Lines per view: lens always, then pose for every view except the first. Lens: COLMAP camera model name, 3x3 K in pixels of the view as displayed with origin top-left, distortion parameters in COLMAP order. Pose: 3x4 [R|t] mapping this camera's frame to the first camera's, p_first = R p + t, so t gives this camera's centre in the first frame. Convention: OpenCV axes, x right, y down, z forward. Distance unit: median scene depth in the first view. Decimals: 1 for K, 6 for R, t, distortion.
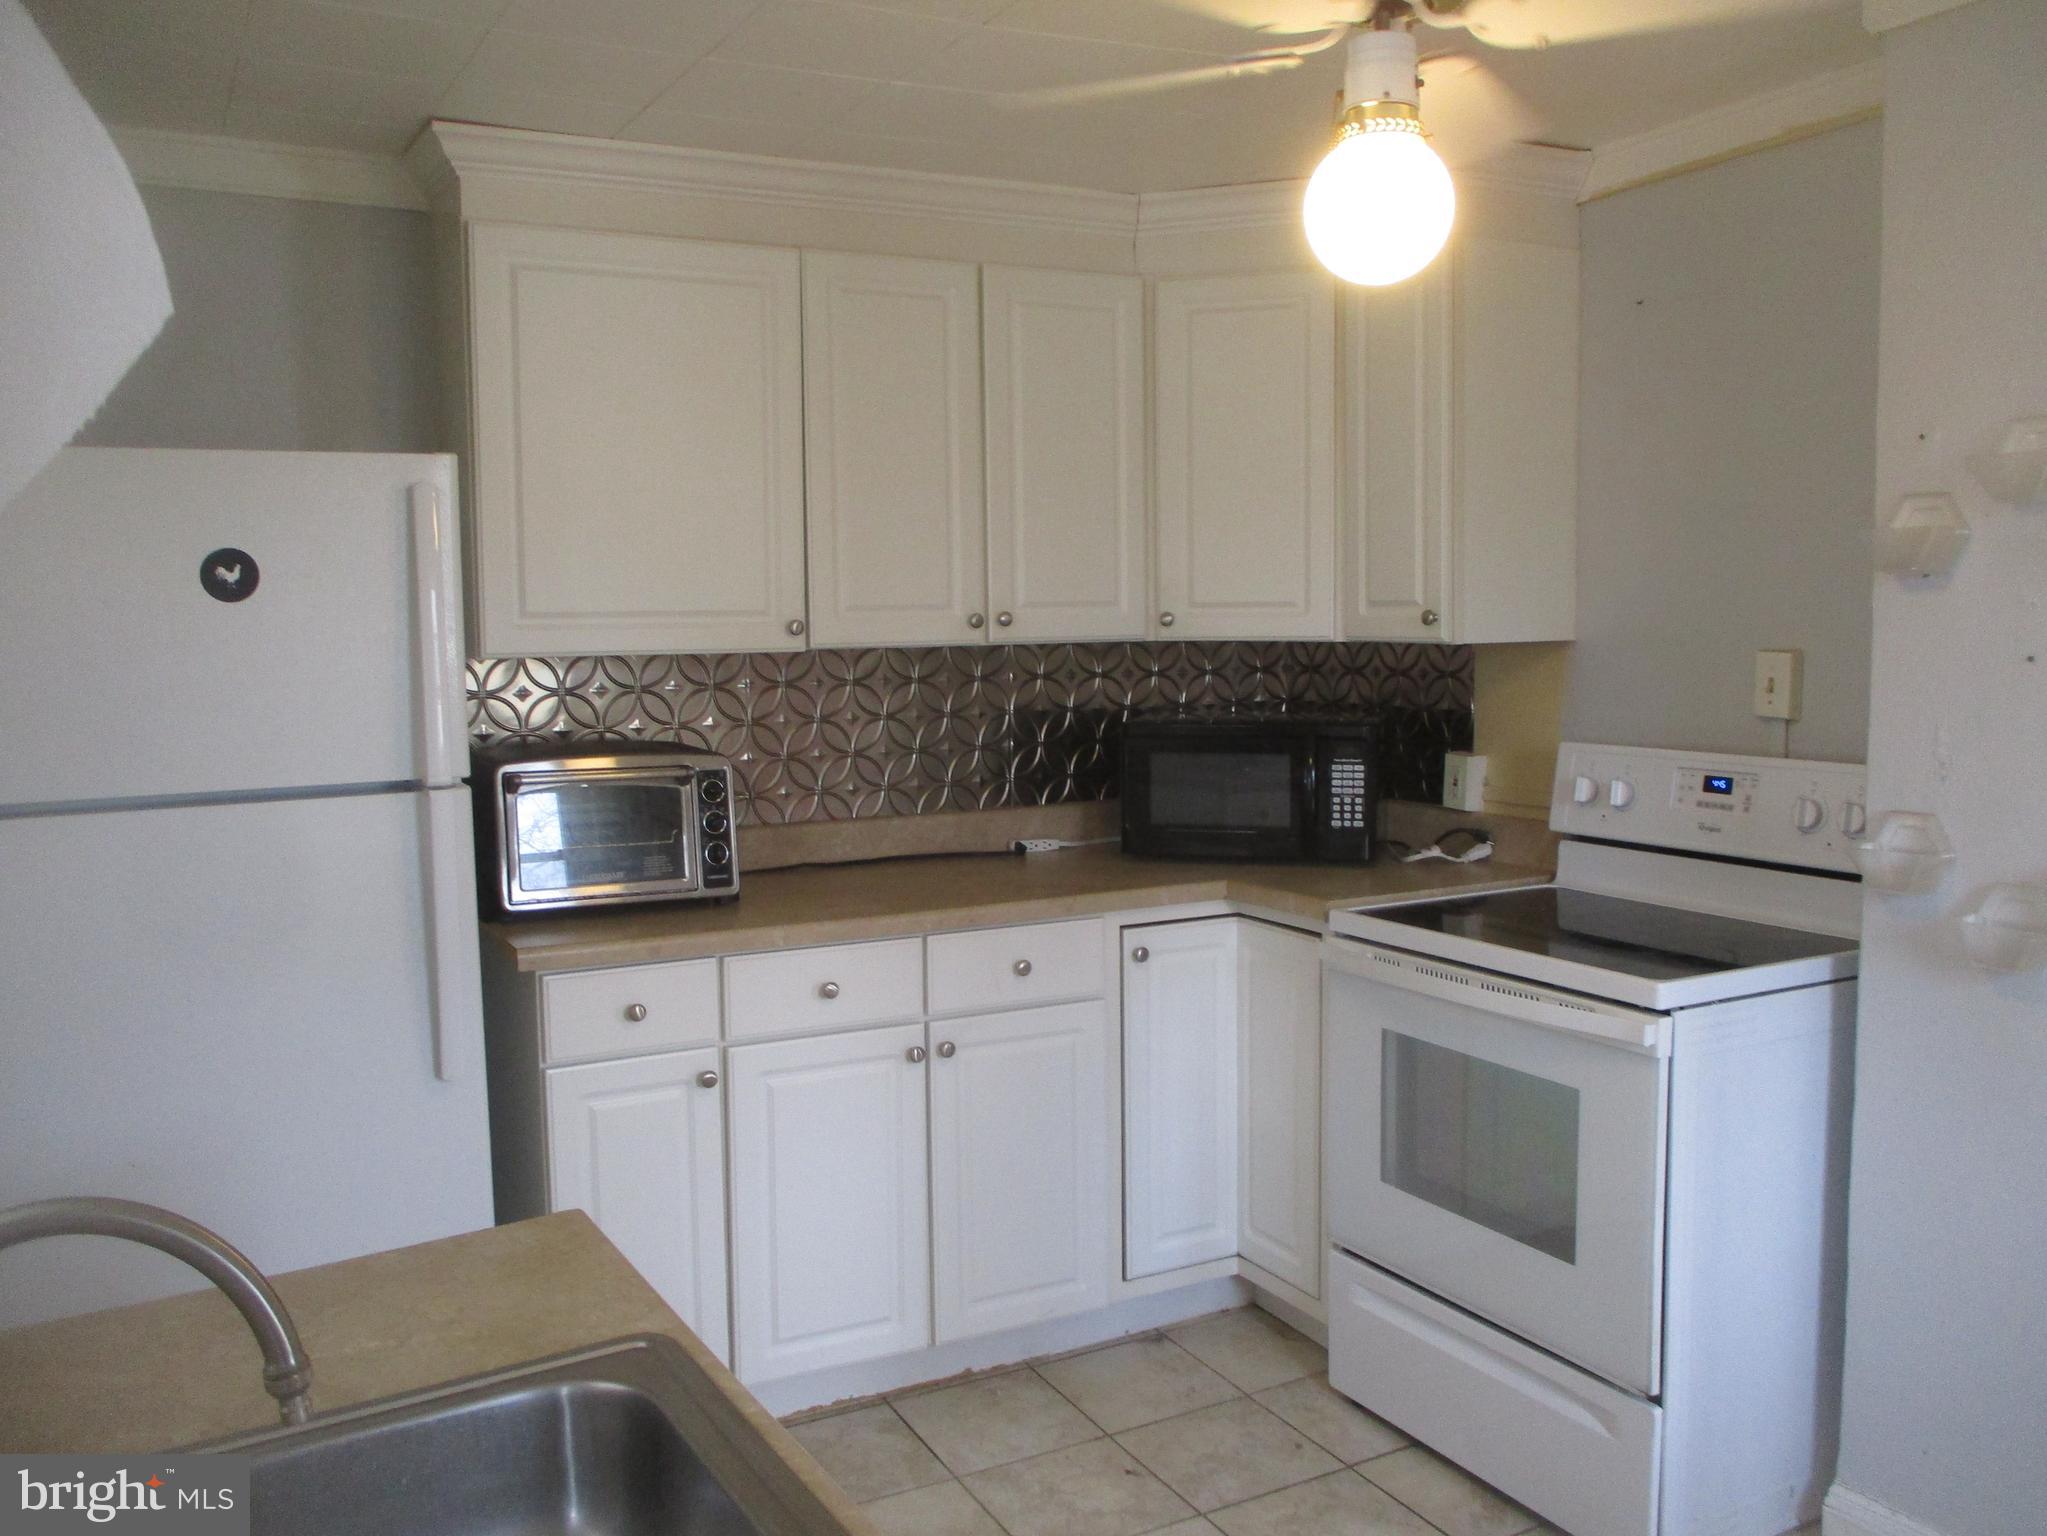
lens RADIAL K [[1630.6, 0, 1023.5], [0, 1630.6, 768.0], [0, 0, 1]] dist [-0.009570, 0.001408]
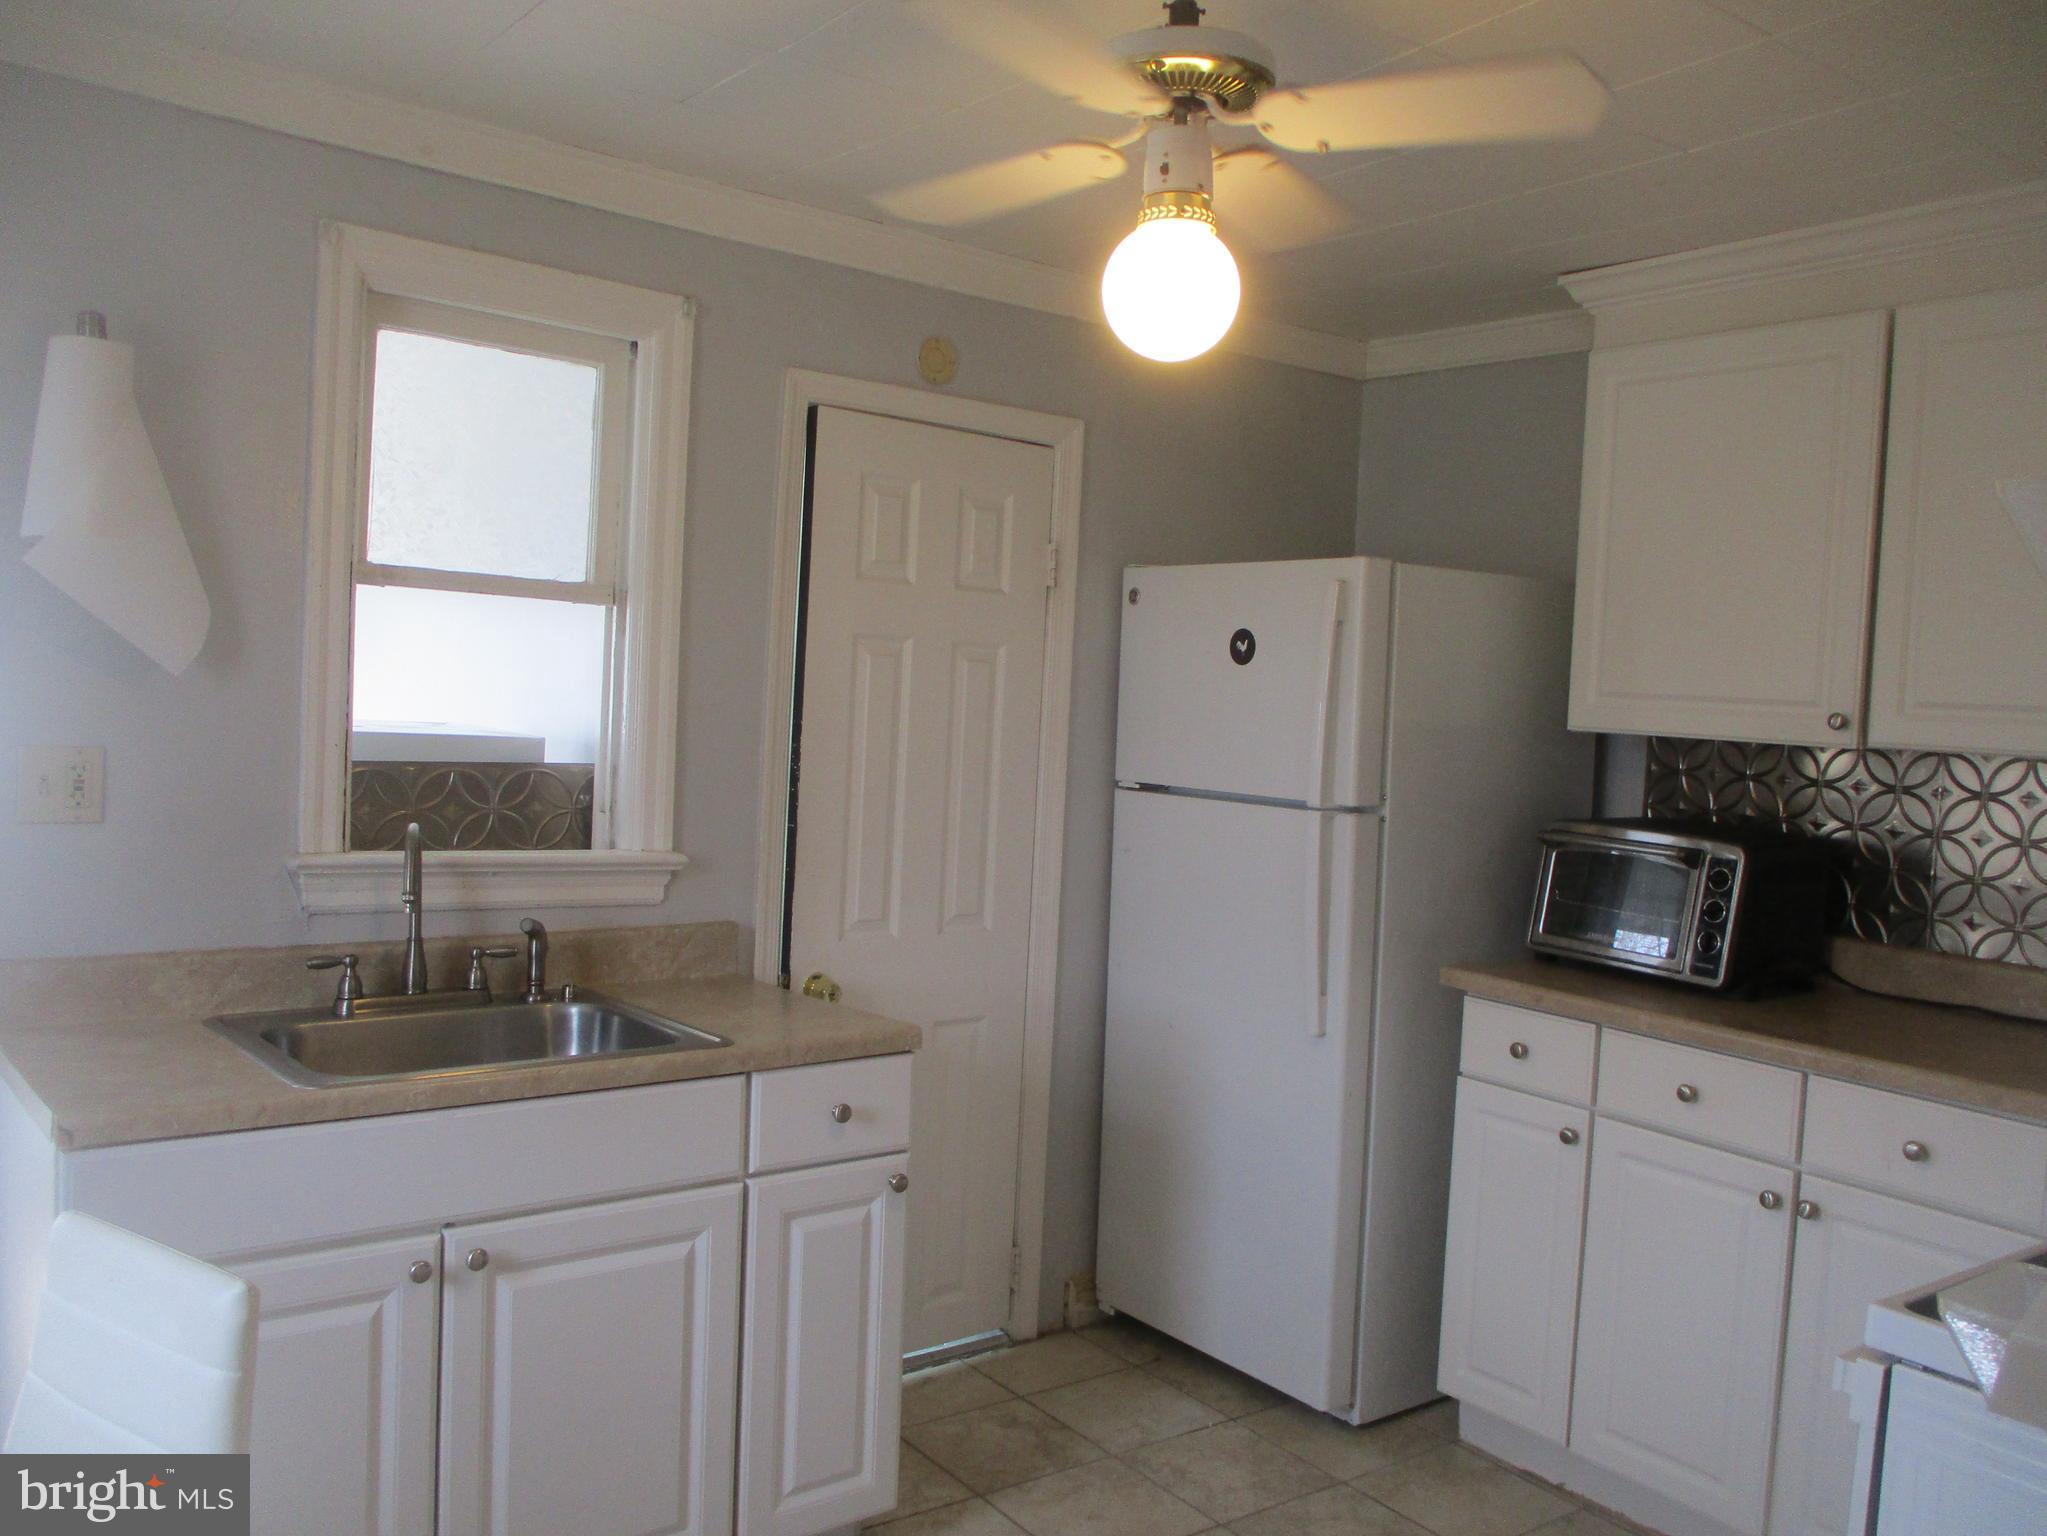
lens RADIAL K [[1665.3, 0, 1023.5], [0, 1665.3, 768.0], [0, 0, 1]] dist [0.010916, 0.004642]
pose [[0.200235, 0.080755, -0.976414, 0.713867], [-0.144813, 0.988091, 0.052024, -0.044777], [0.968987, 0.130980, 0.209544, 0.378603]]
